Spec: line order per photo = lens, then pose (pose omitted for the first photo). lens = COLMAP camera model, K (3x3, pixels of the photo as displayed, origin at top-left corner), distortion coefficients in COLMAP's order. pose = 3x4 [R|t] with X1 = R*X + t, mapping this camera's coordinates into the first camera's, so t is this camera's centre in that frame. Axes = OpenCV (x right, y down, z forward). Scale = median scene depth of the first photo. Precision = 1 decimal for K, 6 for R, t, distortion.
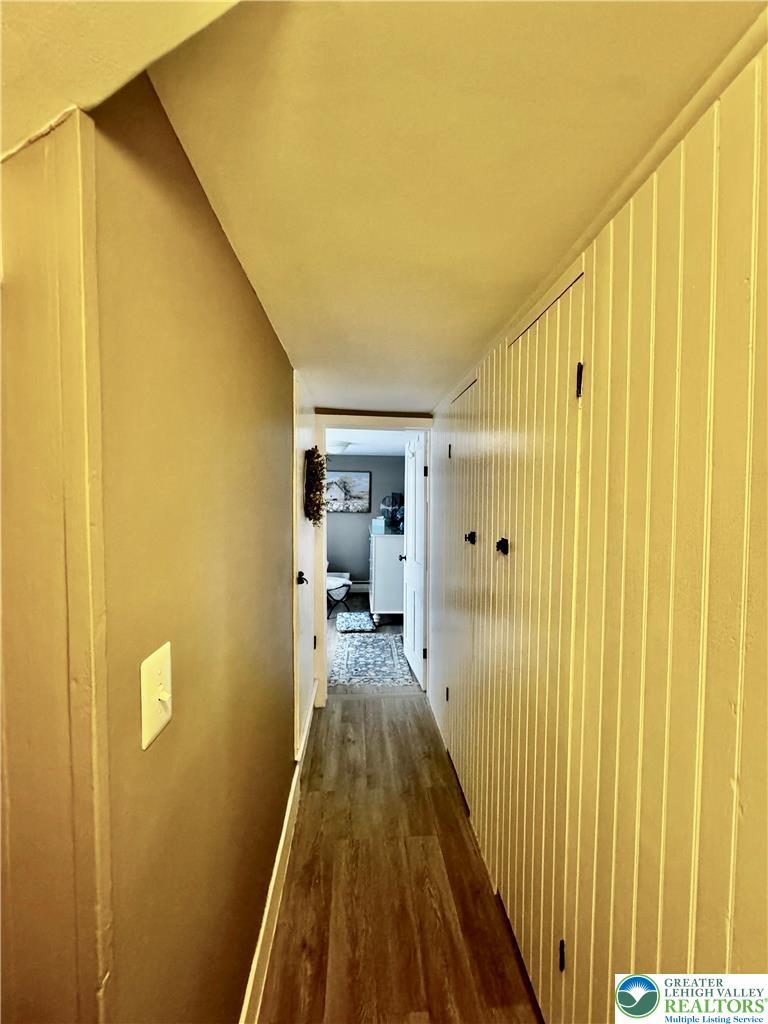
lens RADIAL K [[408.9, 0, 388.2], [0, 408.9, 512.1], [0, 0, 1]] dist [-0.000795, 0.000003]
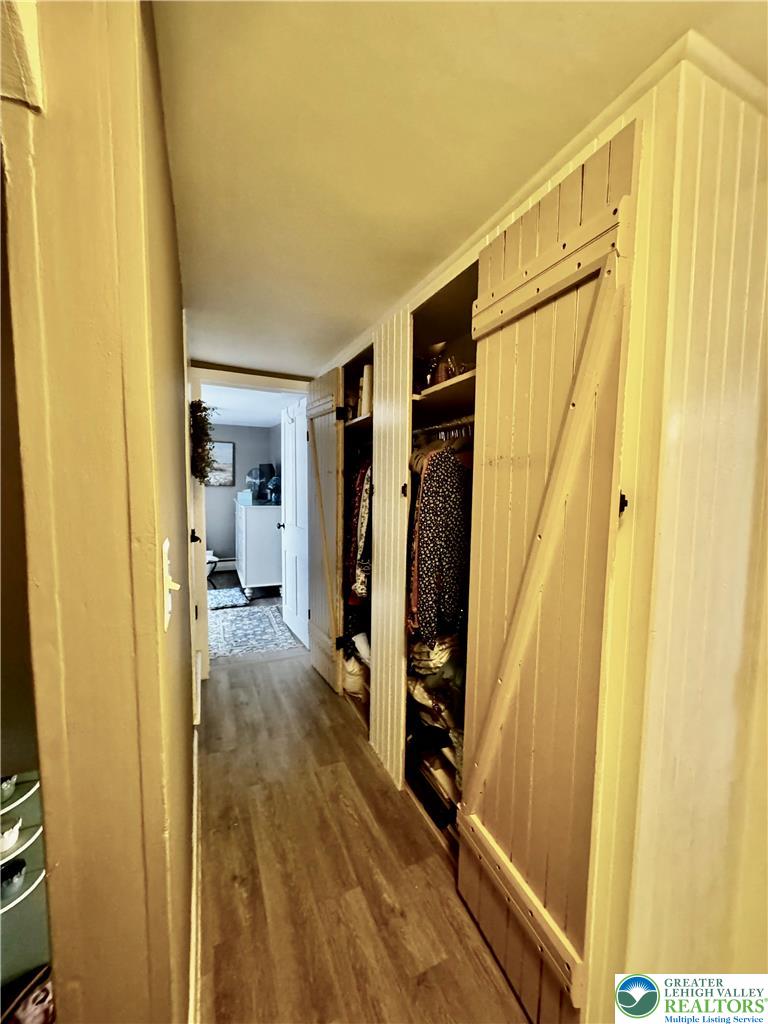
lens RADIAL K [[408.9, 0, 388.2], [0, 408.9, 512.1], [0, 0, 1]] dist [-0.000795, 0.000003]
pose [[0.937721, -0.022427, 0.346665, -0.066565], [0.007590, 0.998998, 0.044097, 0.037958], [-0.347307, -0.038720, 0.936952, -0.022192]]
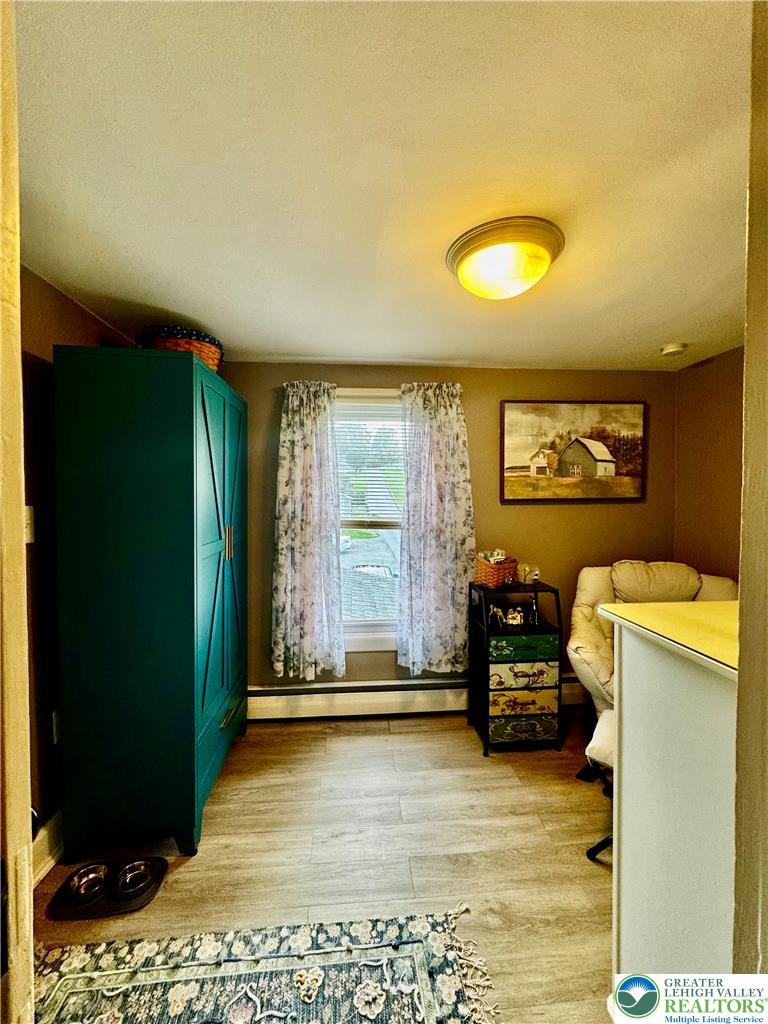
lens RADIAL K [[412.3, 0, 384.0], [0, 412.3, 512.0], [0, 0, 1]] dist [0.001414, 0.000973]
pose [[0.002833, 0.016414, -0.999861, 0.200199], [-0.038326, 0.999132, 0.016294, 0.012331], [0.999261, 0.038274, 0.003460, 1.139406]]
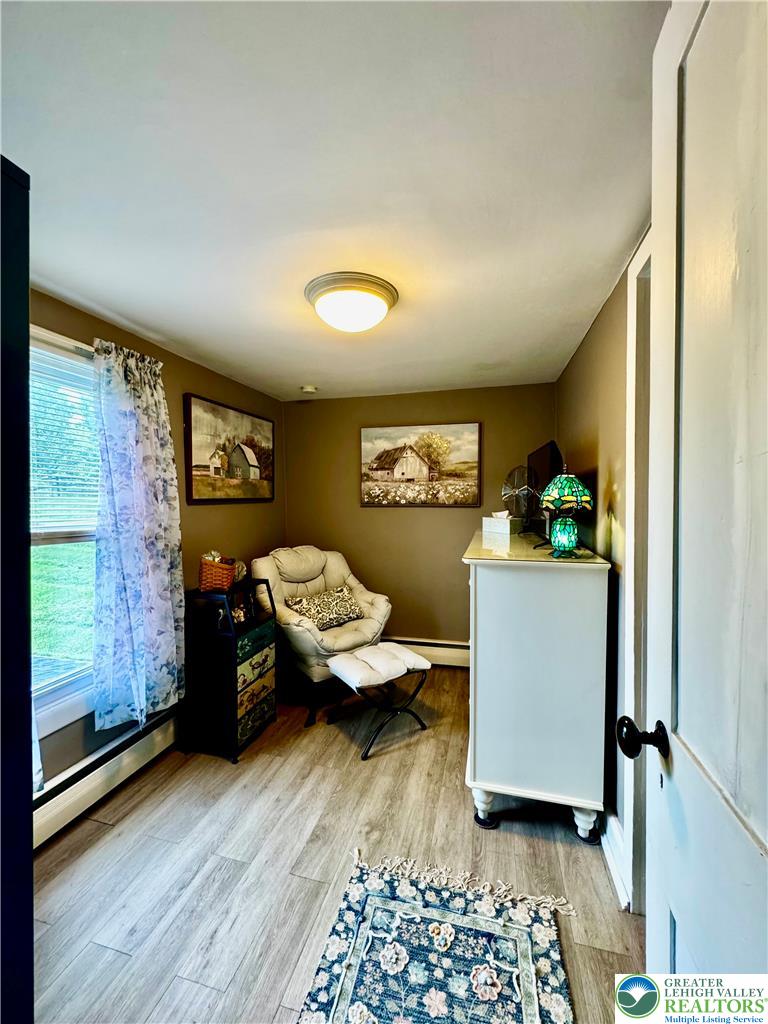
lens RADIAL K [[408.9, 0, 388.2], [0, 408.9, 512.1], [0, 0, 1]] dist [-0.000795, 0.000003]
pose [[0.945002, -0.012541, -0.326823, 0.017313], [0.009147, 0.999887, -0.011920, 0.024848], [0.326936, 0.008275, 0.945010, 0.848299]]
